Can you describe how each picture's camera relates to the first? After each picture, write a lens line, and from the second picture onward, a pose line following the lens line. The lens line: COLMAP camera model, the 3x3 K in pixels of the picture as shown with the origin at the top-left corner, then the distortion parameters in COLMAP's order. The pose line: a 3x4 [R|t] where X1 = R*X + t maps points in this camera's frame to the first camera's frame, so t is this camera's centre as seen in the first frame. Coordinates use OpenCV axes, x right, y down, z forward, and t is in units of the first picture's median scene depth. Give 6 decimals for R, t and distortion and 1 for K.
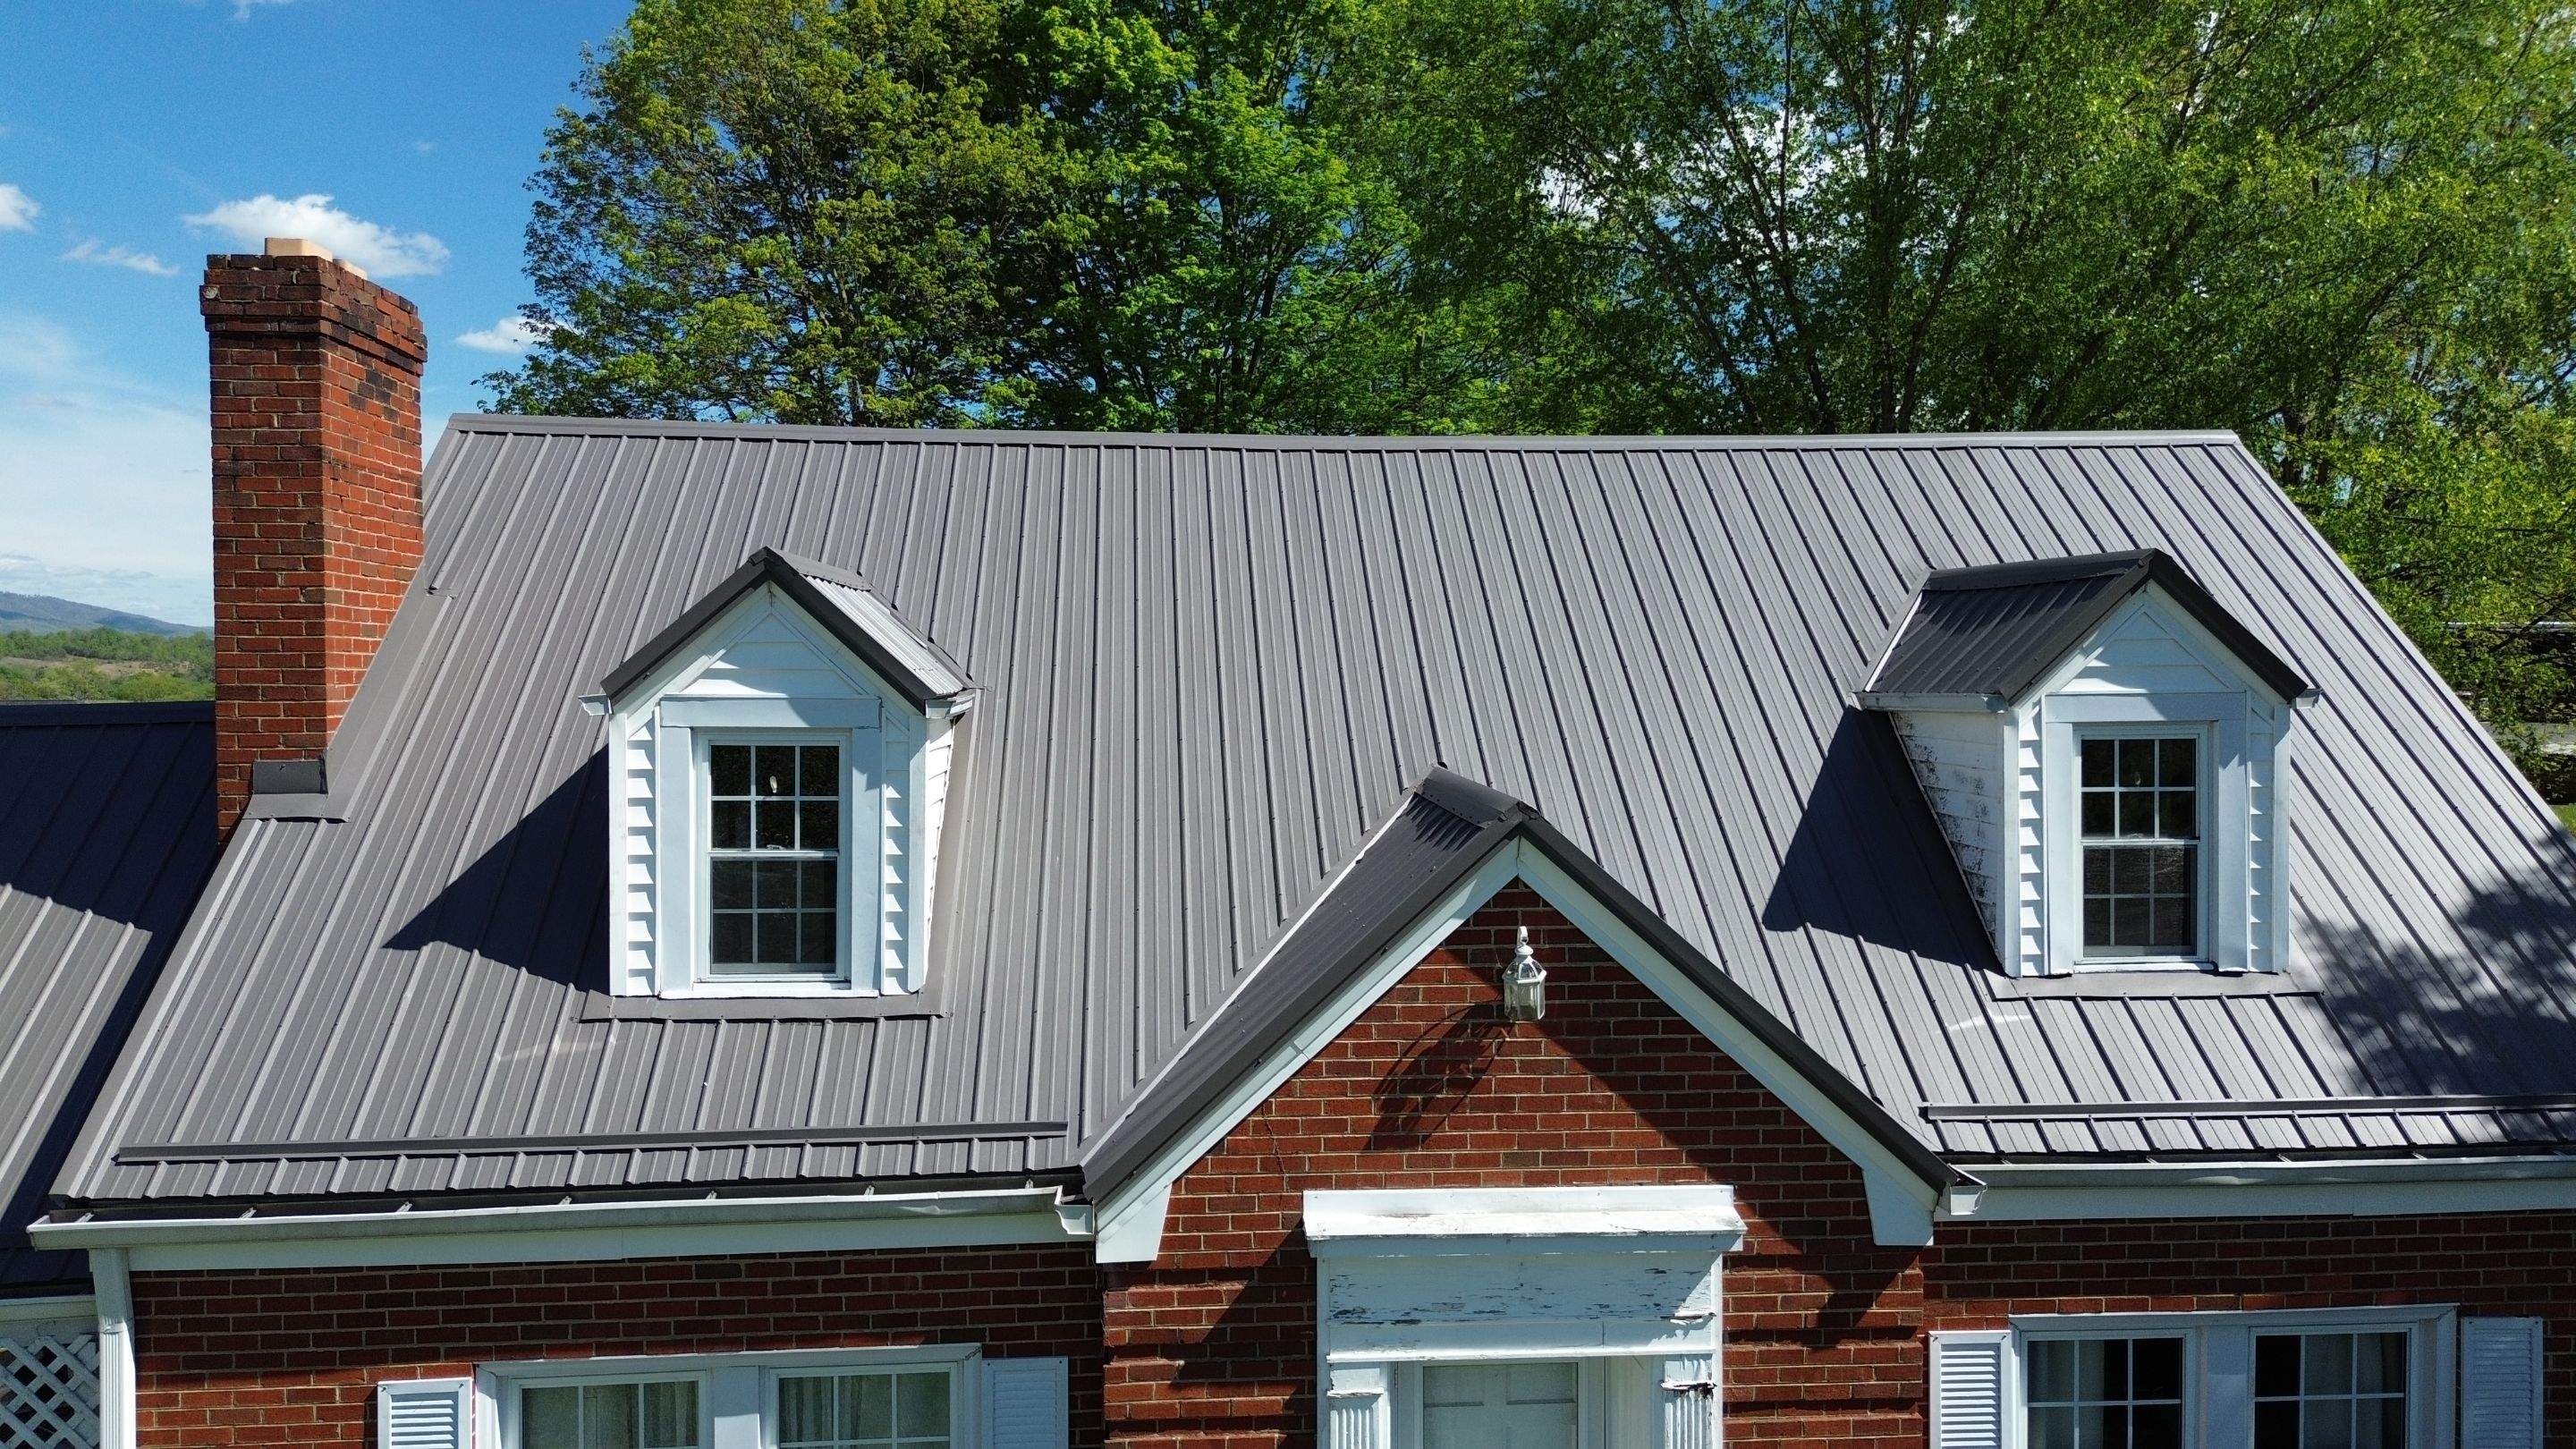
lens RADIAL K [[1850.8, 0, 1296.0], [0, 1850.8, 698.7], [0, 0, 1]] dist [0.017501, -0.030076]
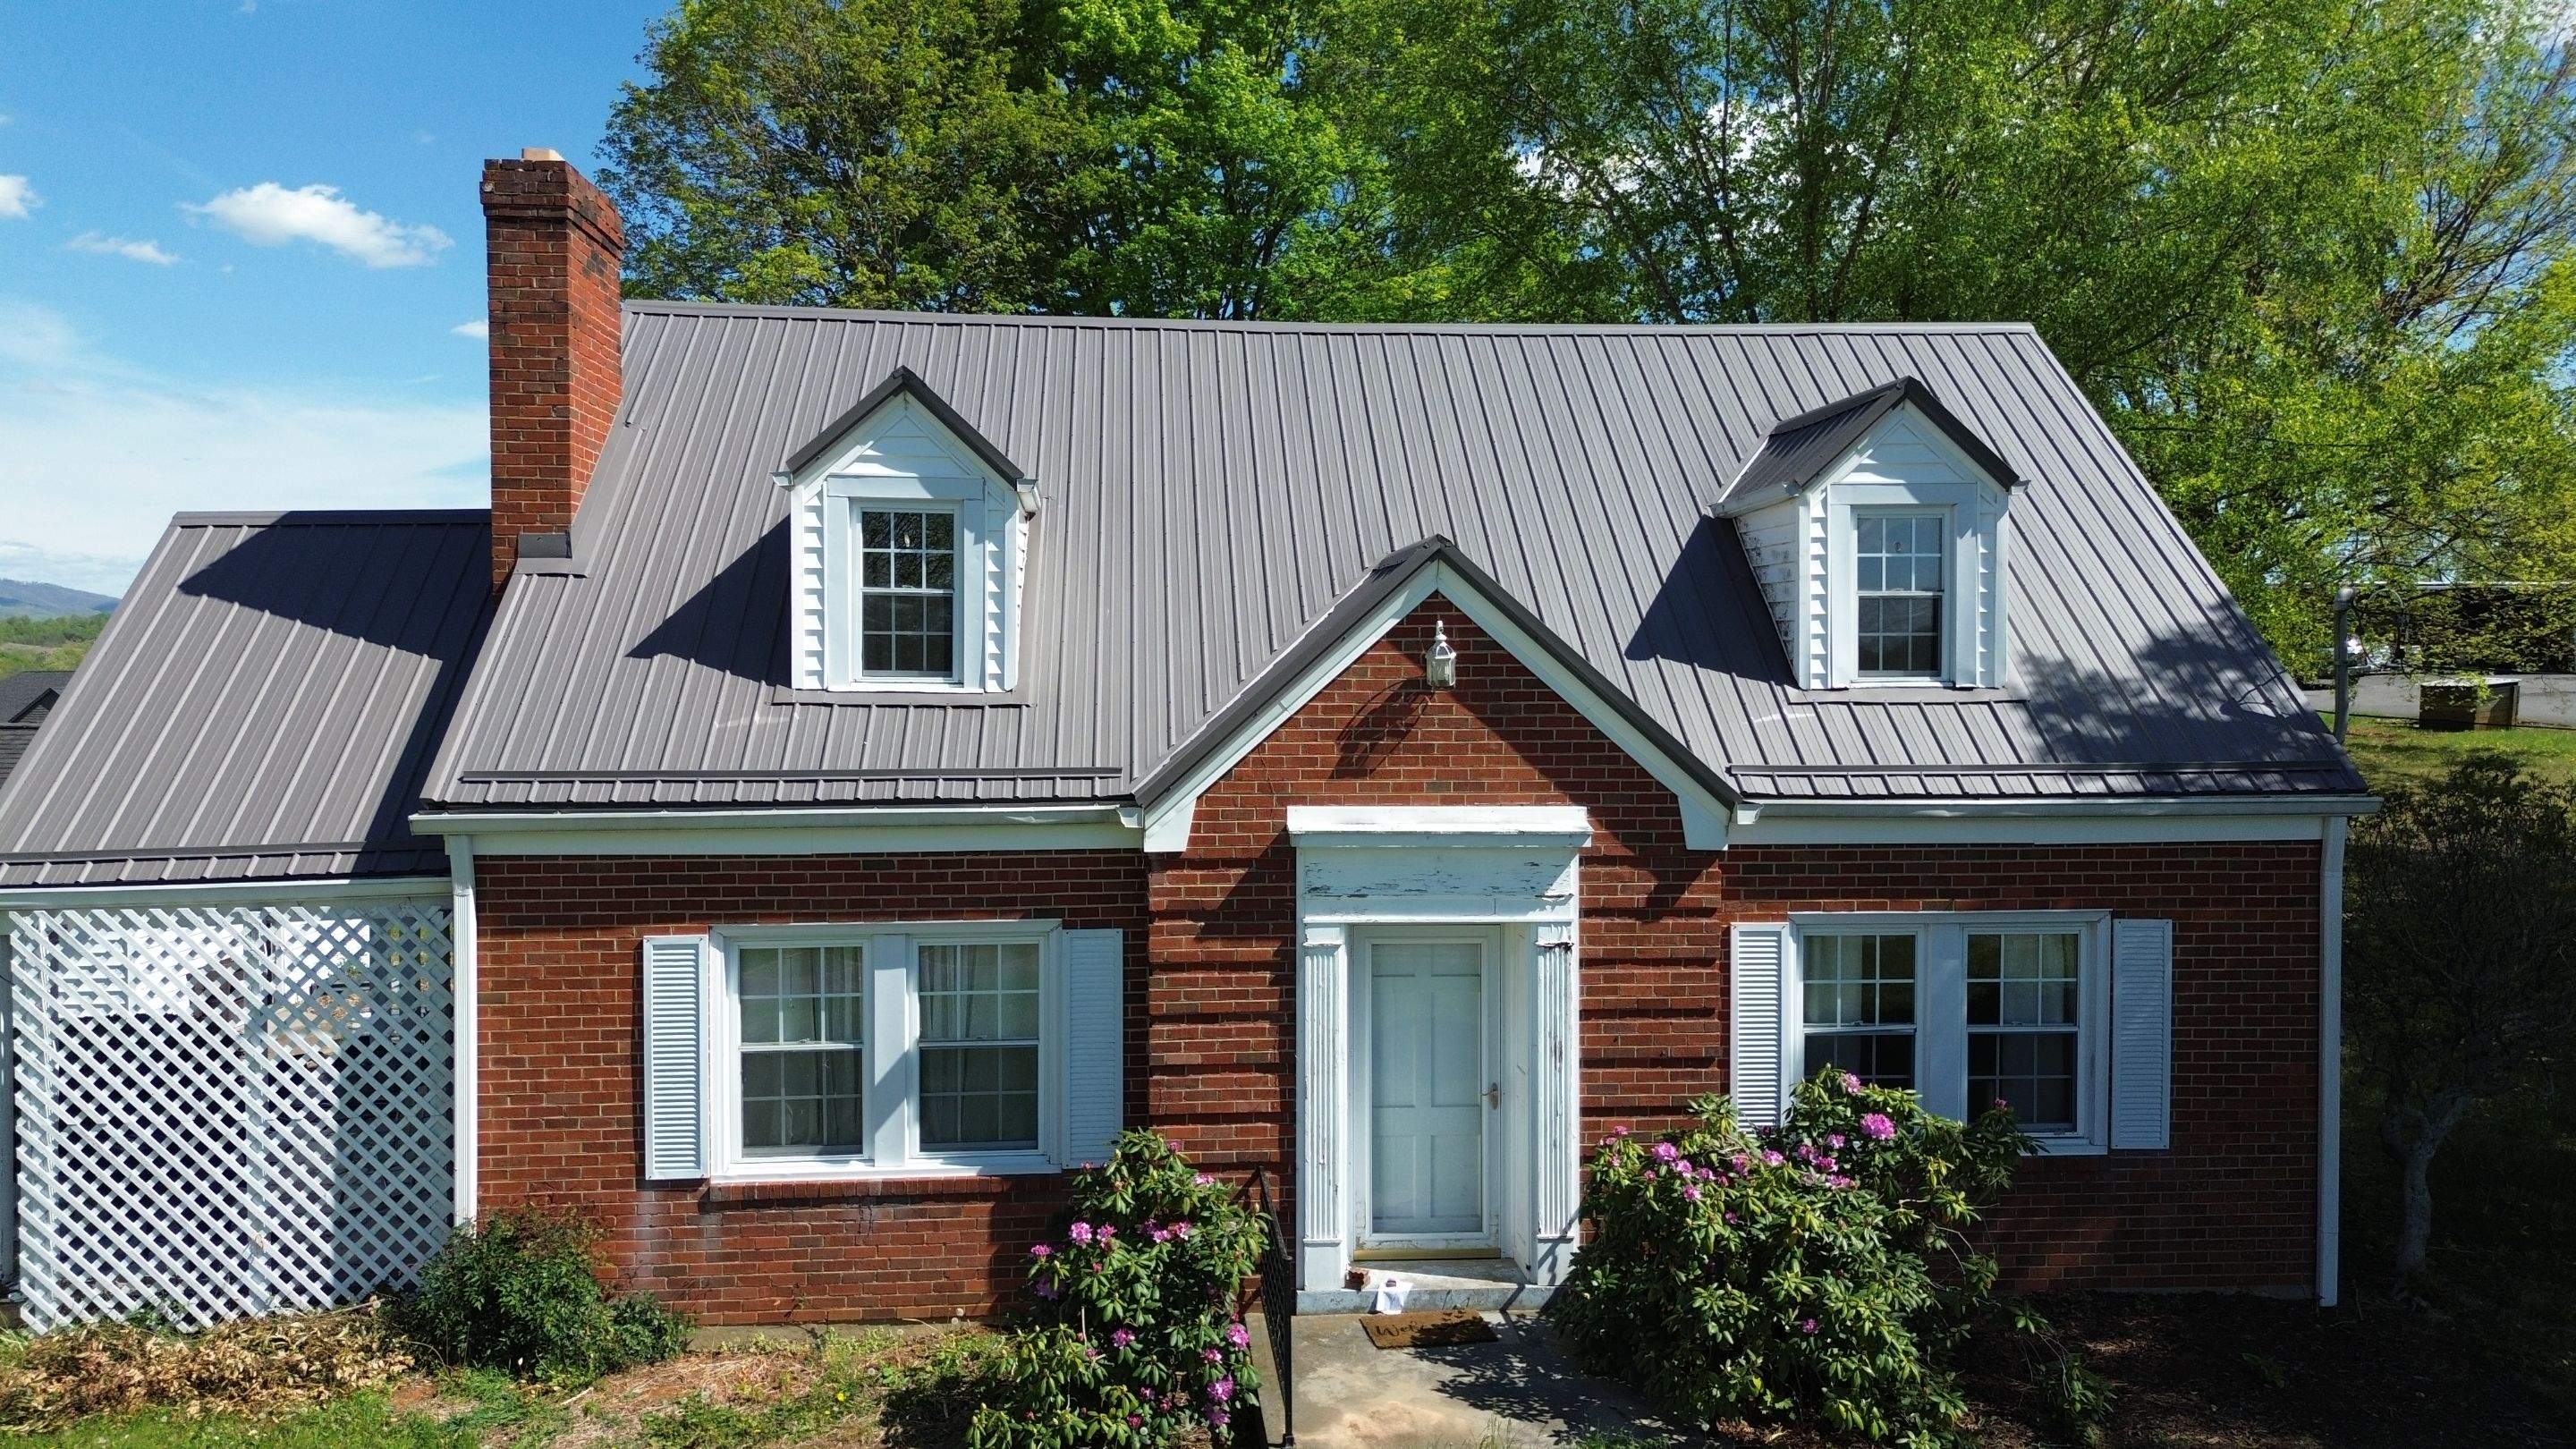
lens RADIAL K [[1850.8, 0, 1298.0], [0, 1850.8, 722.6], [0, 0, 1]] dist [0.017501, -0.030076]
pose [[0.999997, 0.001823, 0.001428, 0.009232], [-0.001846, 0.999867, 0.016228, 0.159259], [-0.001398, -0.016230, 0.999867, -0.389501]]
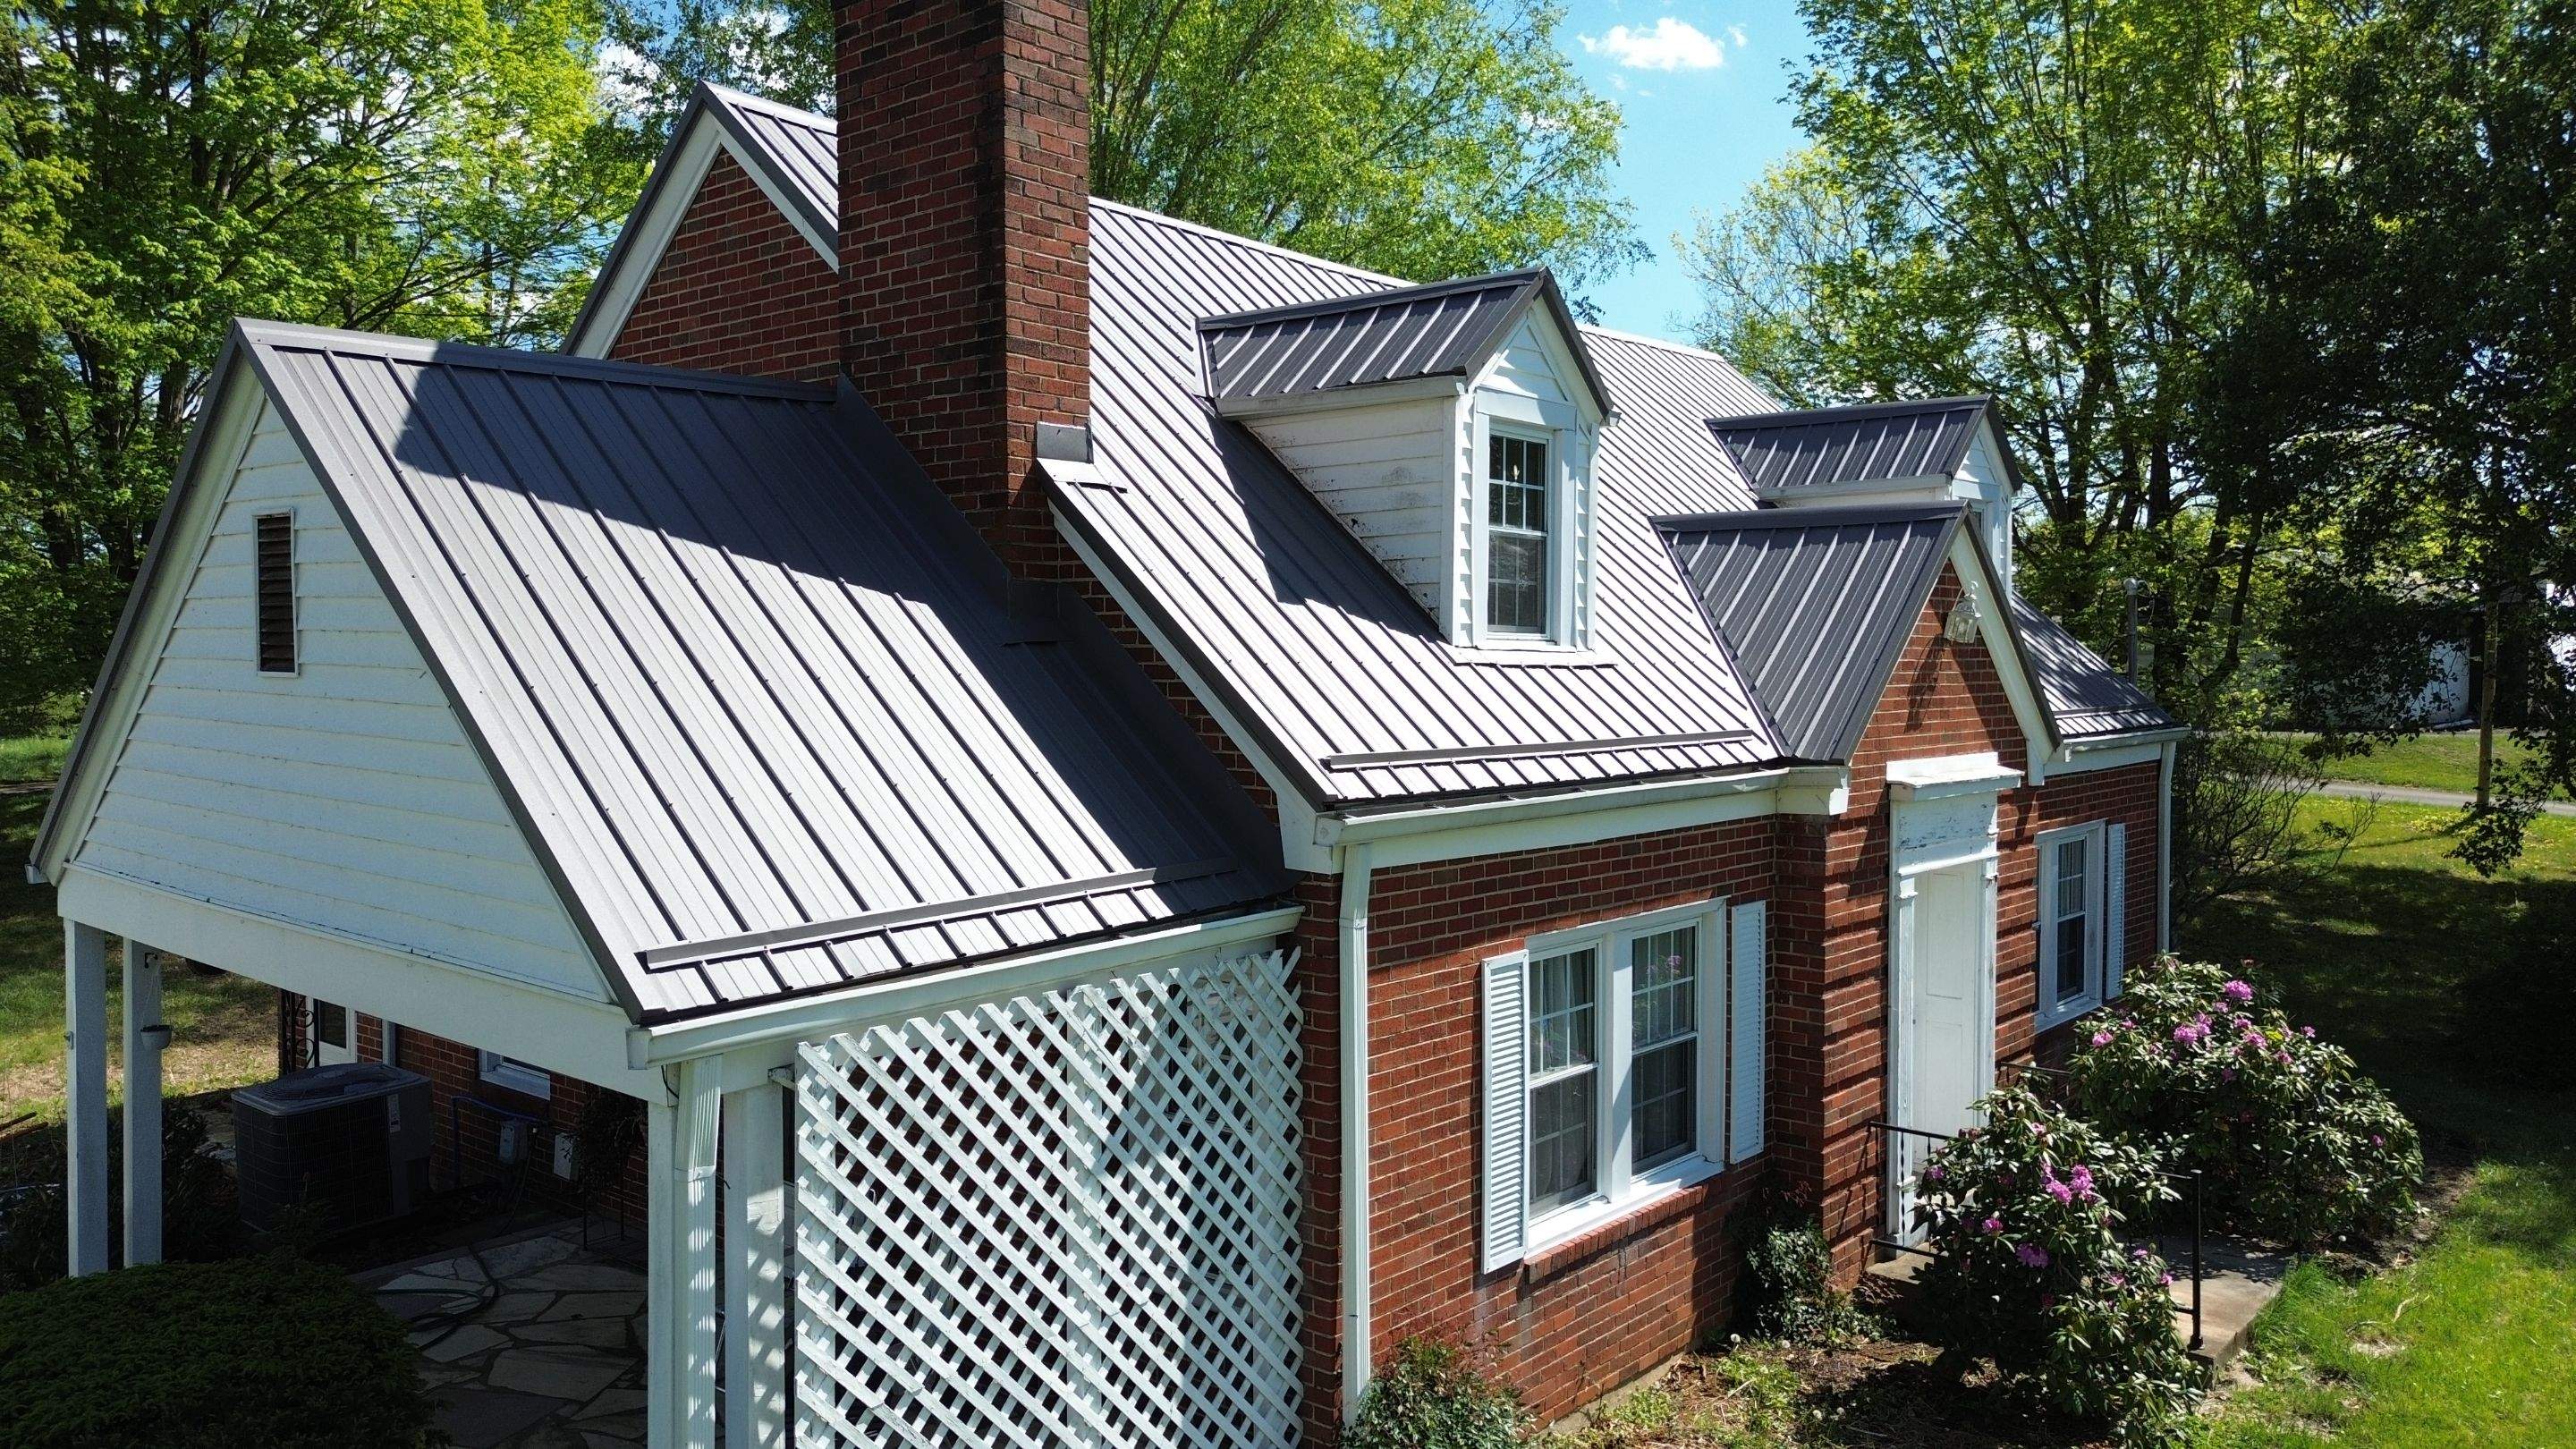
lens RADIAL K [[1850.8, 0, 1284.7], [0, 1850.8, 673.9], [0, 0, 1]] dist [0.017501, -0.030076]
pose [[0.724188, -0.003968, 0.689591, -1.205743], [0.002129, 0.999992, 0.003519, 0.170942], [-0.689599, -0.001080, 0.724191, 0.243499]]
